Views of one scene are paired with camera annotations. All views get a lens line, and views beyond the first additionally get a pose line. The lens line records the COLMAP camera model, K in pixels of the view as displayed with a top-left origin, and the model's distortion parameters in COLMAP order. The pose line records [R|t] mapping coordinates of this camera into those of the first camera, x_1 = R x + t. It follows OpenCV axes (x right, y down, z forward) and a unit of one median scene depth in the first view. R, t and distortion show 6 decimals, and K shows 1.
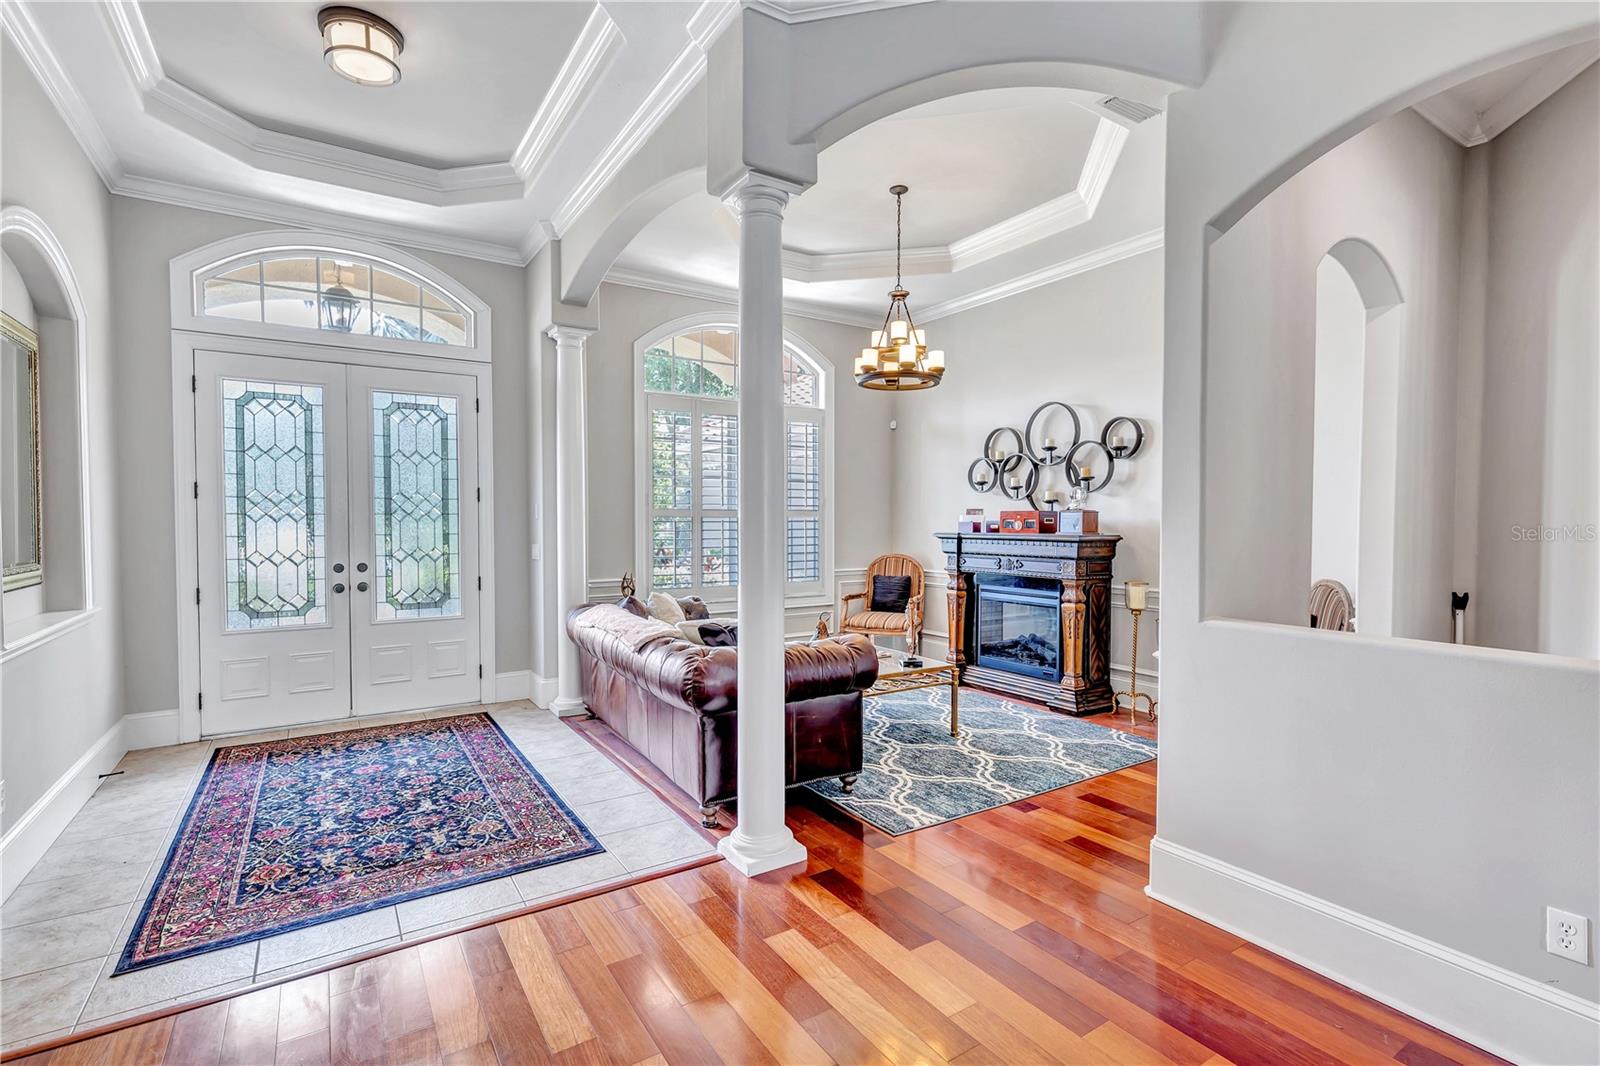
lens RADIAL K [[765.9, 0, 800.0], [0, 765.9, 533.0], [0, 0, 1]] dist [0.020118, 0.000313]
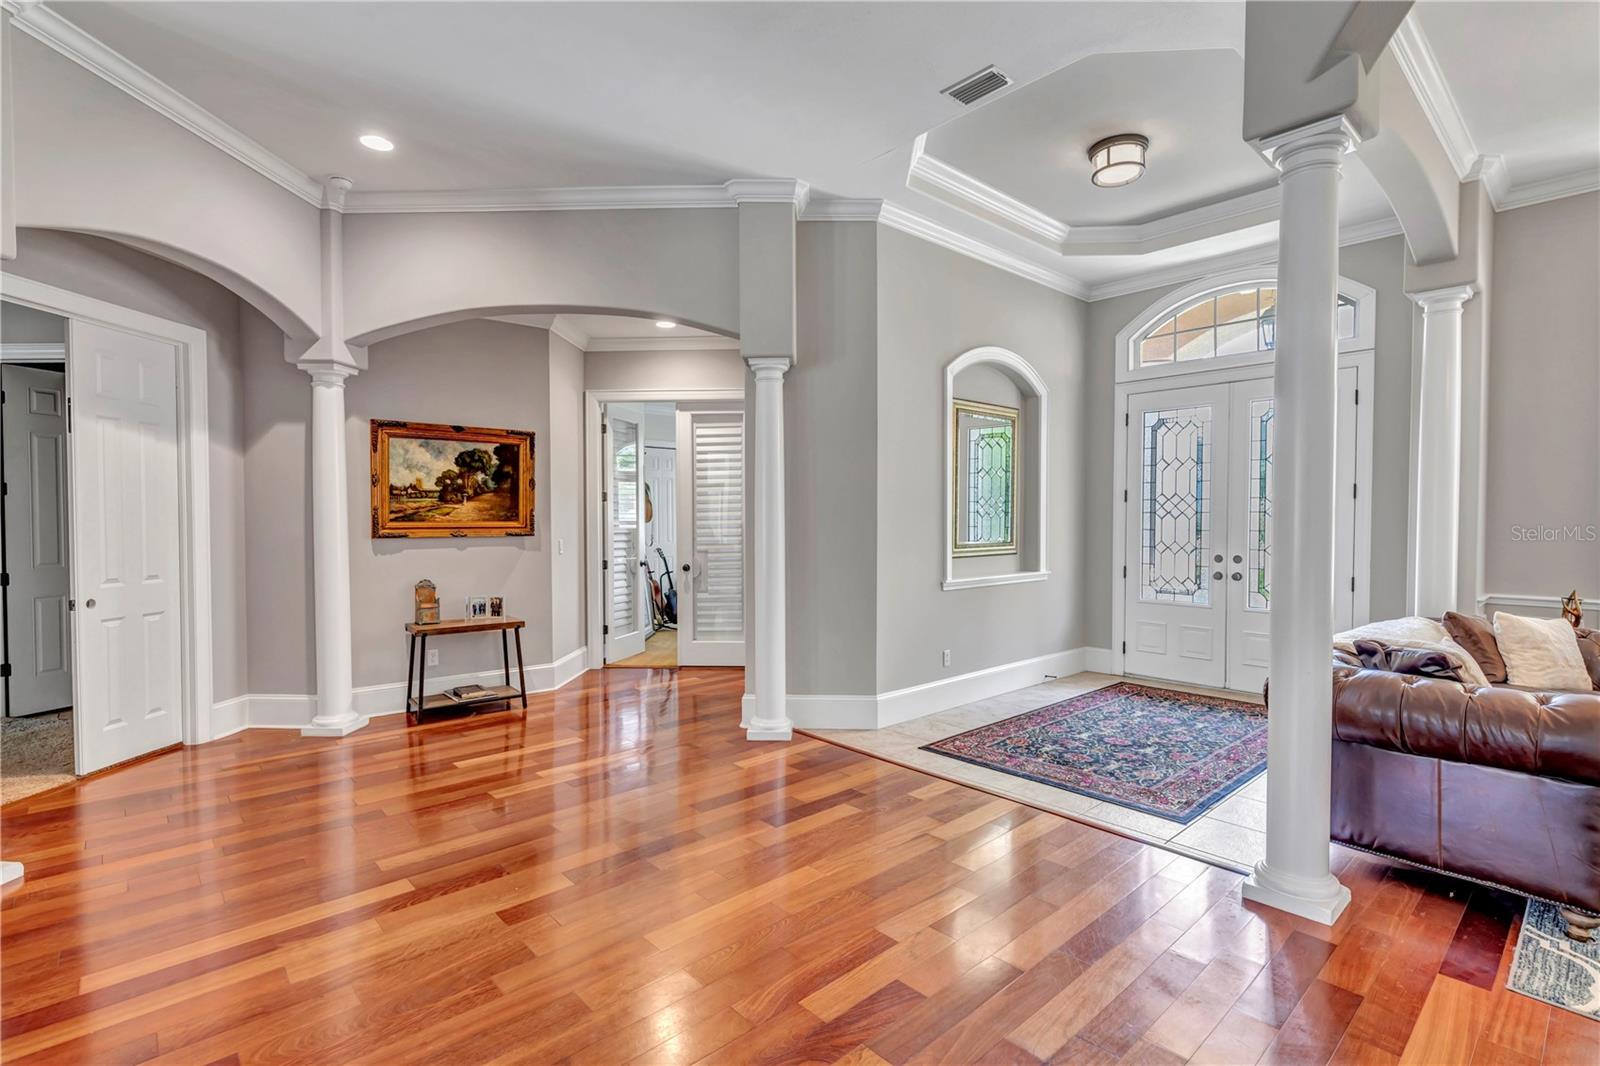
lens RADIAL K [[765.9, 0, 800.0], [0, 765.9, 533.0], [0, 0, 1]] dist [0.020118, 0.000313]
pose [[0.158481, 0.019596, -0.987168, 0.607539], [-0.024063, 0.999583, 0.015980, 0.004282], [0.987069, 0.021222, 0.158886, 0.249793]]
